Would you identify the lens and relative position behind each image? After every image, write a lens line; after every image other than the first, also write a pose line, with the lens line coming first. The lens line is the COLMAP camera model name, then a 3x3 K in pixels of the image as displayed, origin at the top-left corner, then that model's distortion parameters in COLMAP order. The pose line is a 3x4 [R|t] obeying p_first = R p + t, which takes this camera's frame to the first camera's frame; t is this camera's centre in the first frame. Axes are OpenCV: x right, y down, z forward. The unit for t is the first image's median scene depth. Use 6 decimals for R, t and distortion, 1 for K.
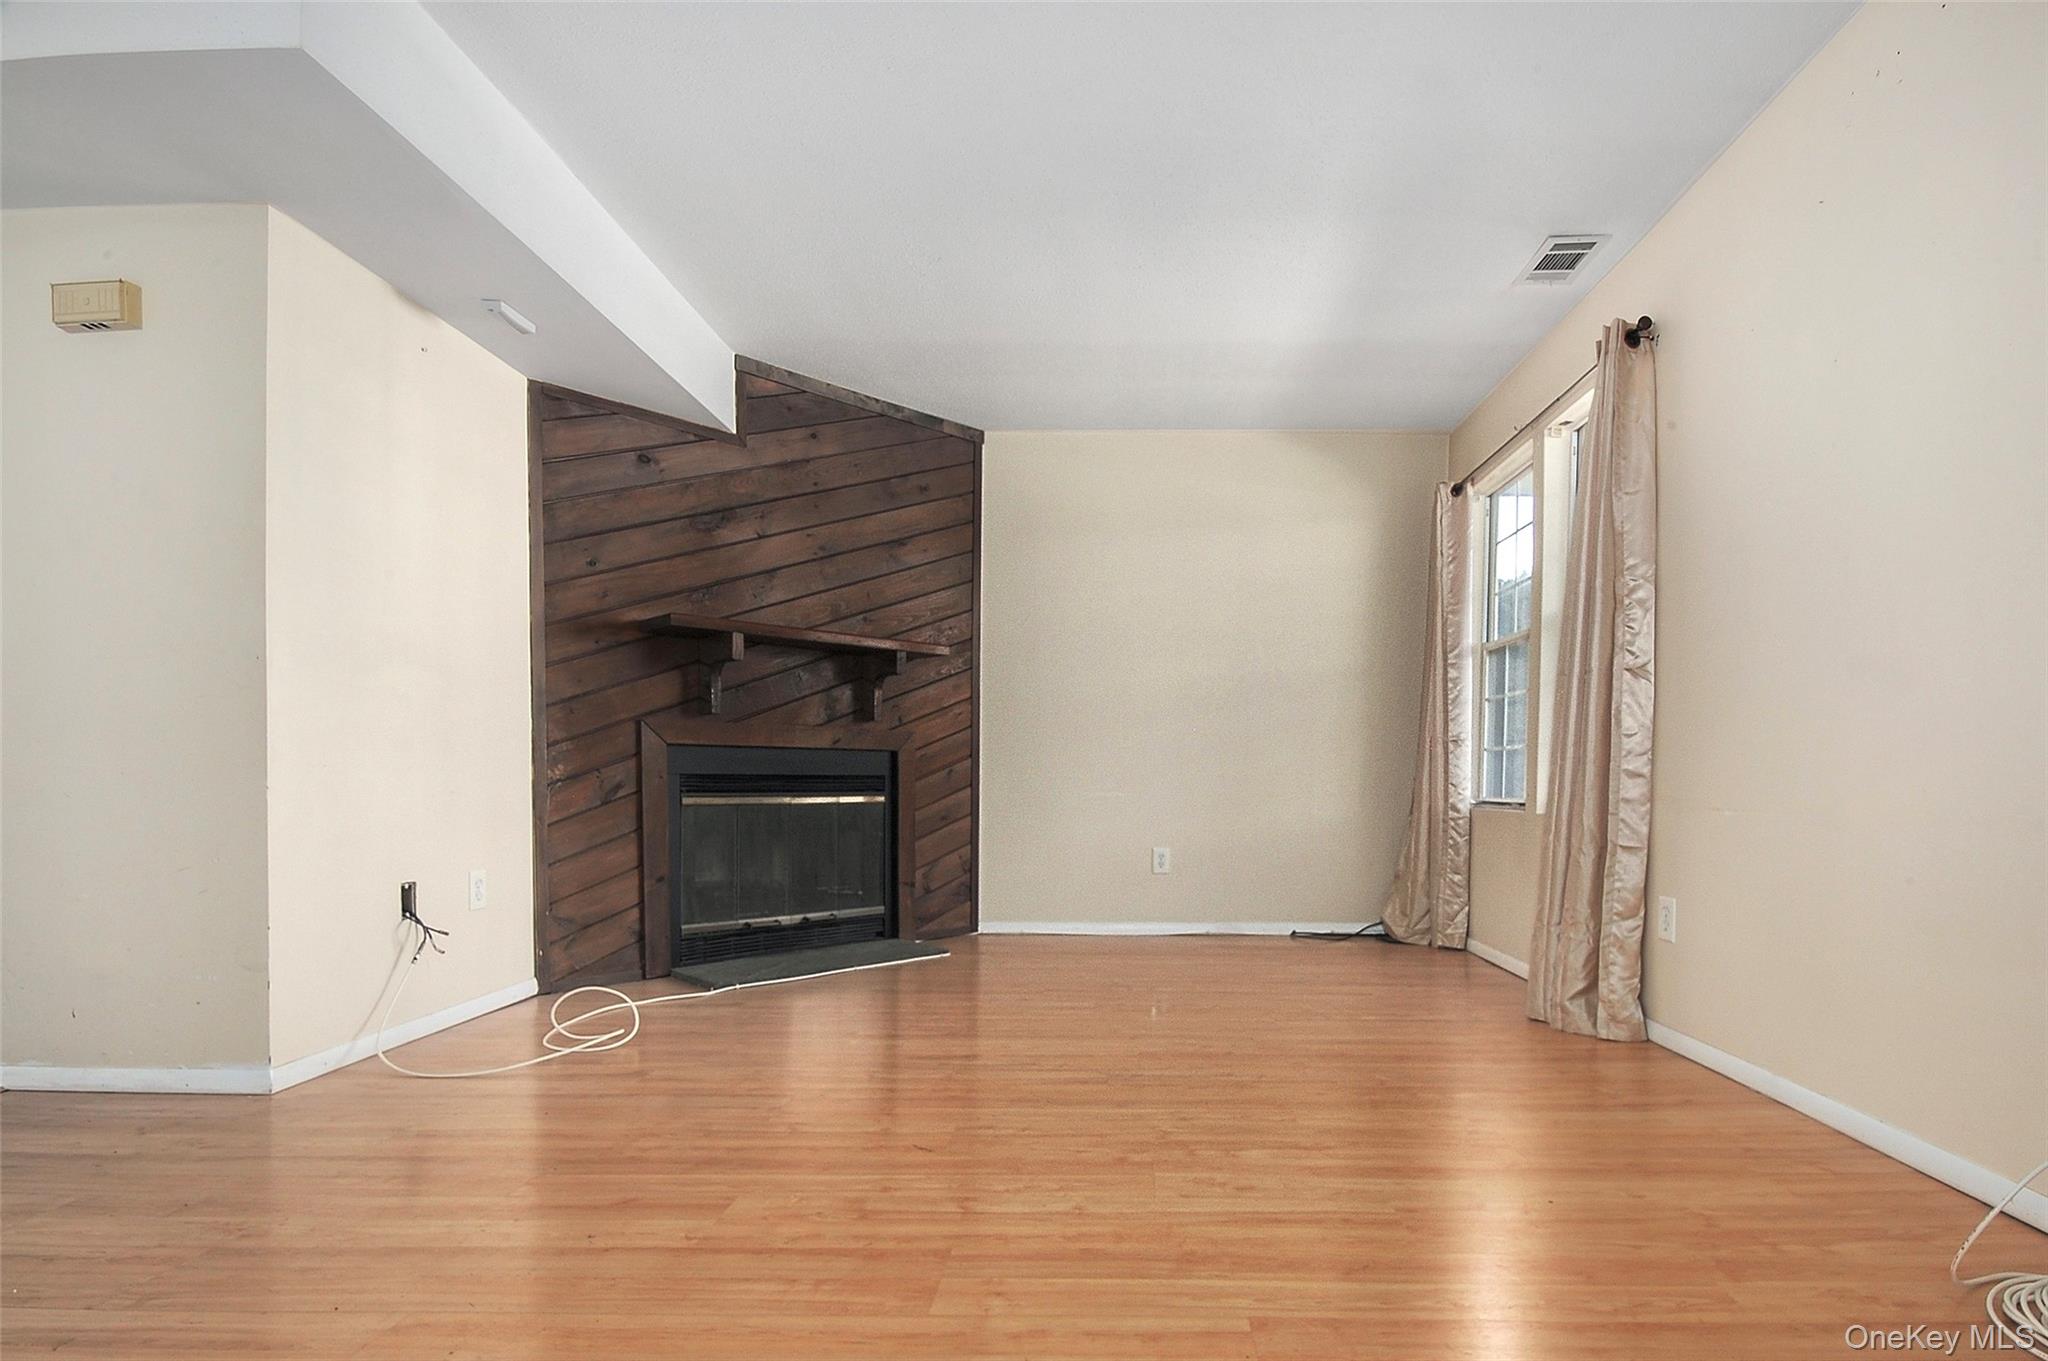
lens RADIAL K [[970.7, 0, 1146.9], [0, 970.7, 801.2], [0, 0, 1]] dist [-0.011287, -0.002751]
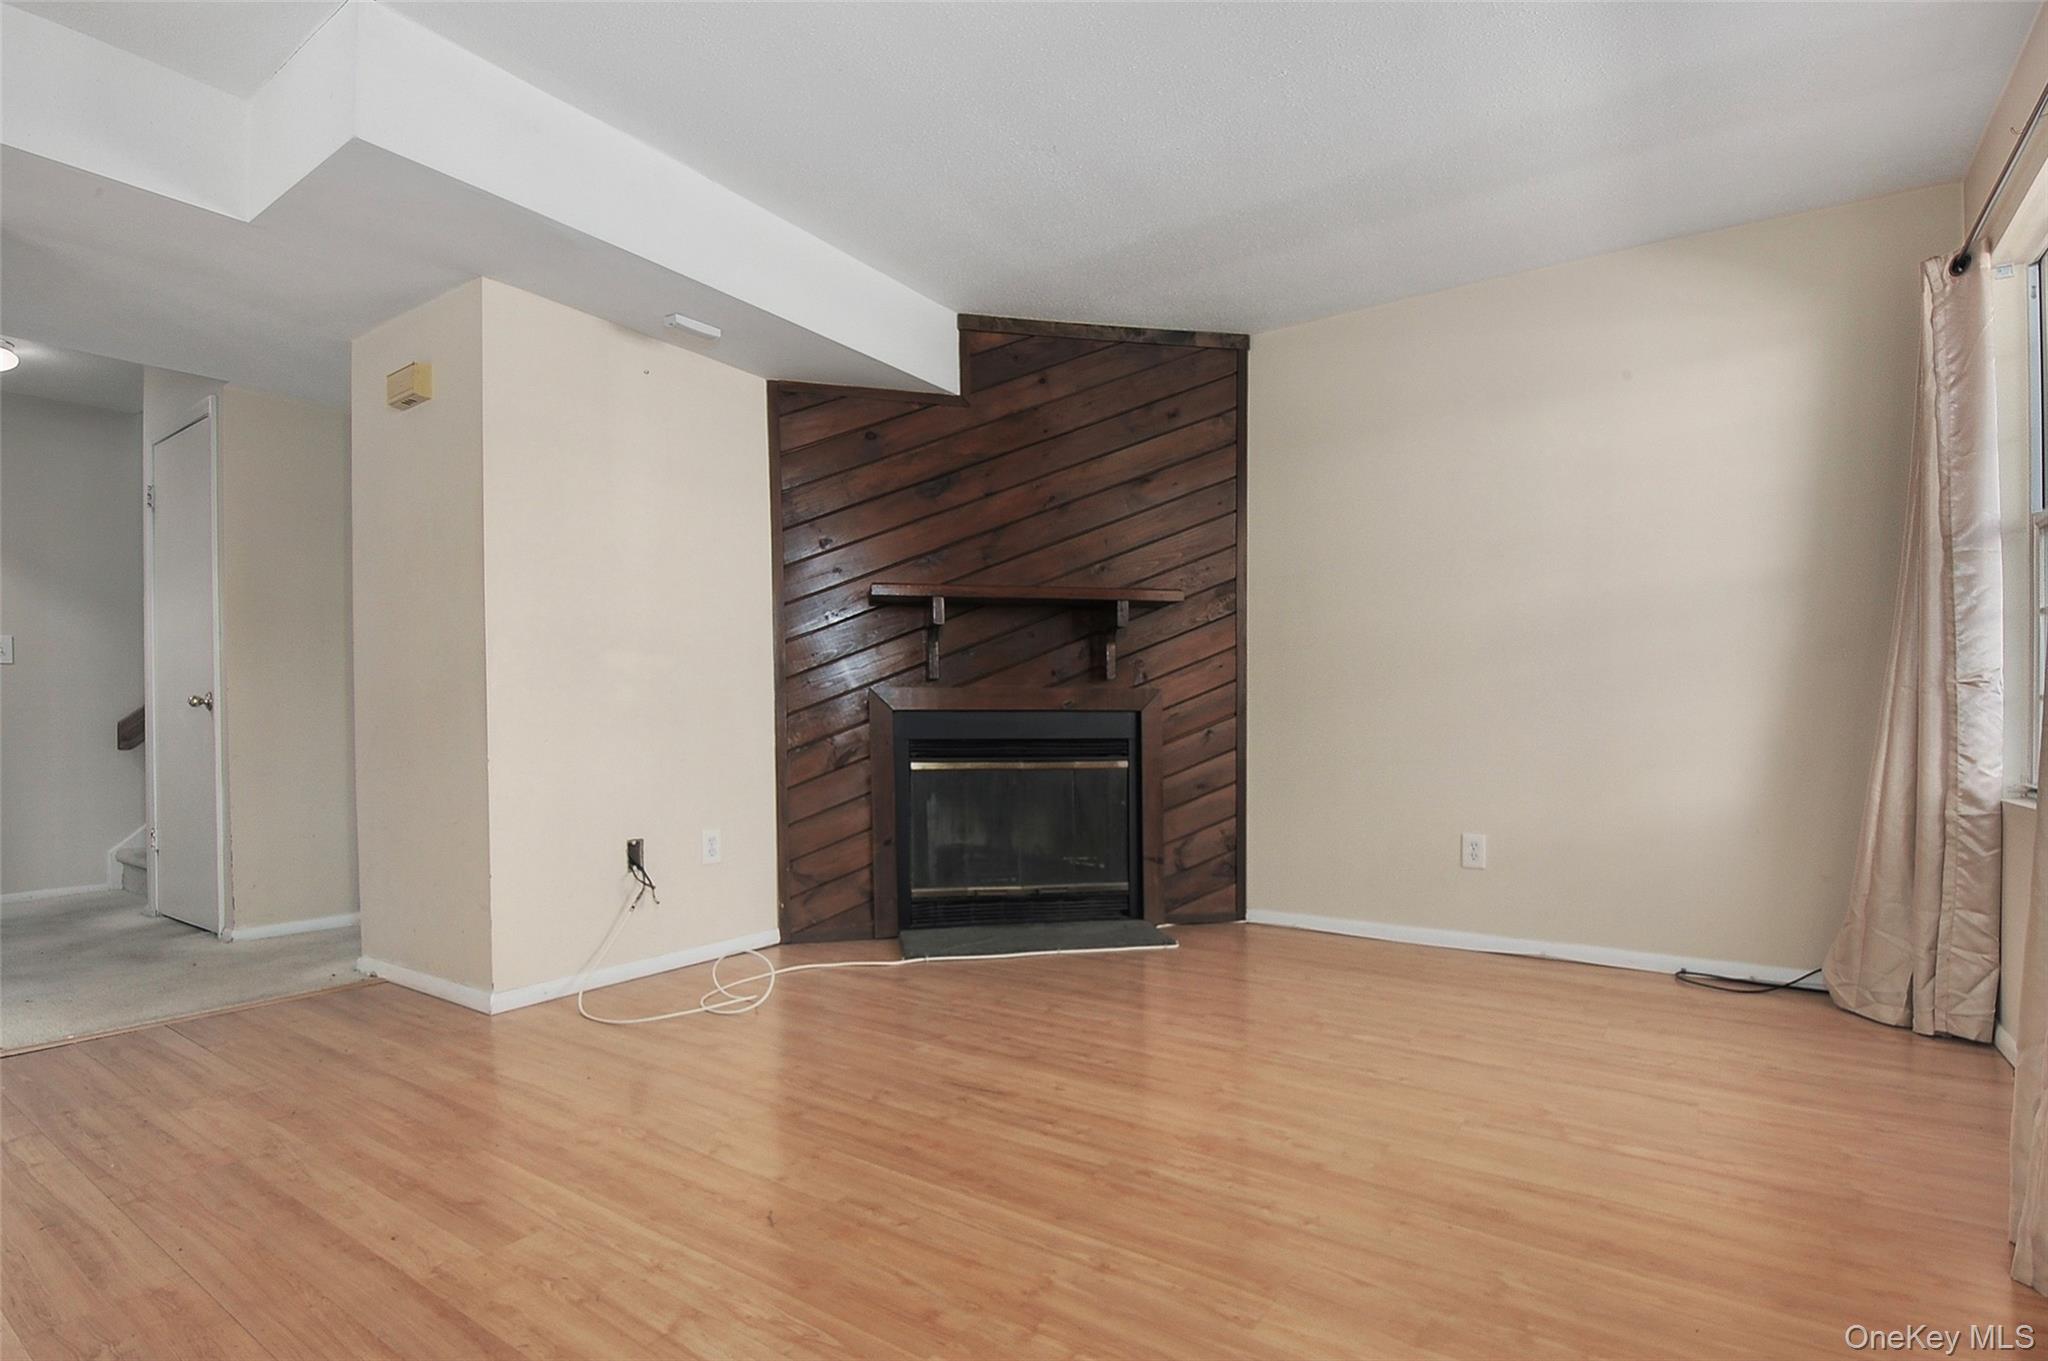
lens RADIAL K [[970.7, 0, 1111.3], [0, 970.7, 738.5], [0, 0, 1]] dist [-0.011287, -0.002751]
pose [[0.825926, 0.005934, -0.563747, 0.236808], [-0.008590, 0.999961, -0.002059, -0.025787], [0.563713, 0.006543, 0.825945, 0.247332]]
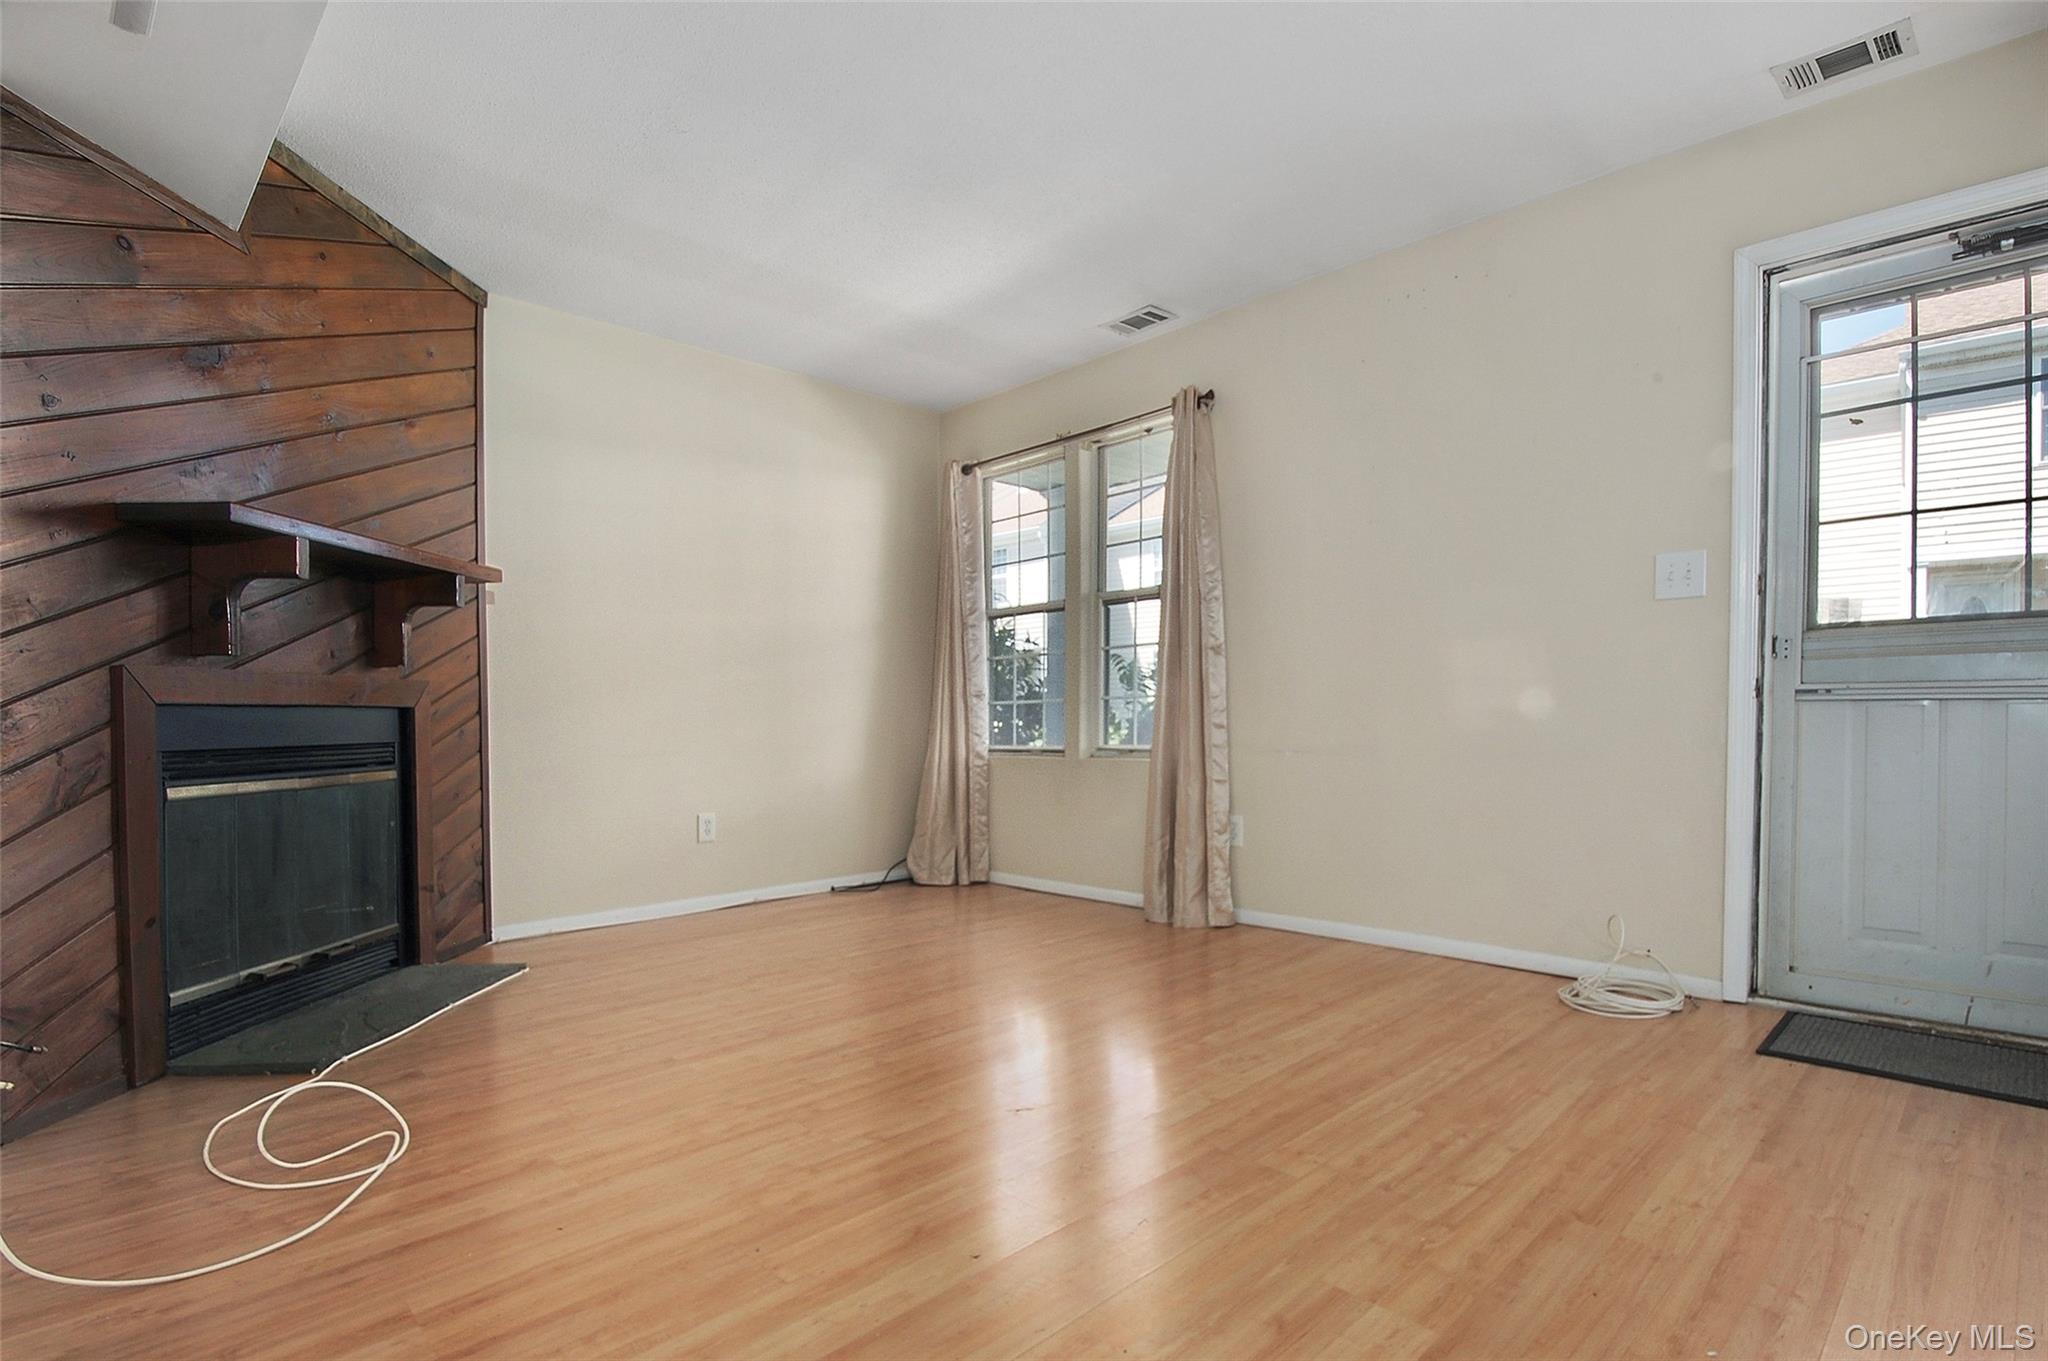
lens RADIAL K [[1017.7, 0, 1113.2], [0, 1017.7, 748.9], [0, 0, 1]] dist [-0.029403, -0.002793]
pose [[0.675174, -0.035503, 0.736803, -0.474938], [0.030249, 0.999333, 0.020434, -0.021452], [-0.737038, 0.008491, 0.675798, 0.103634]]
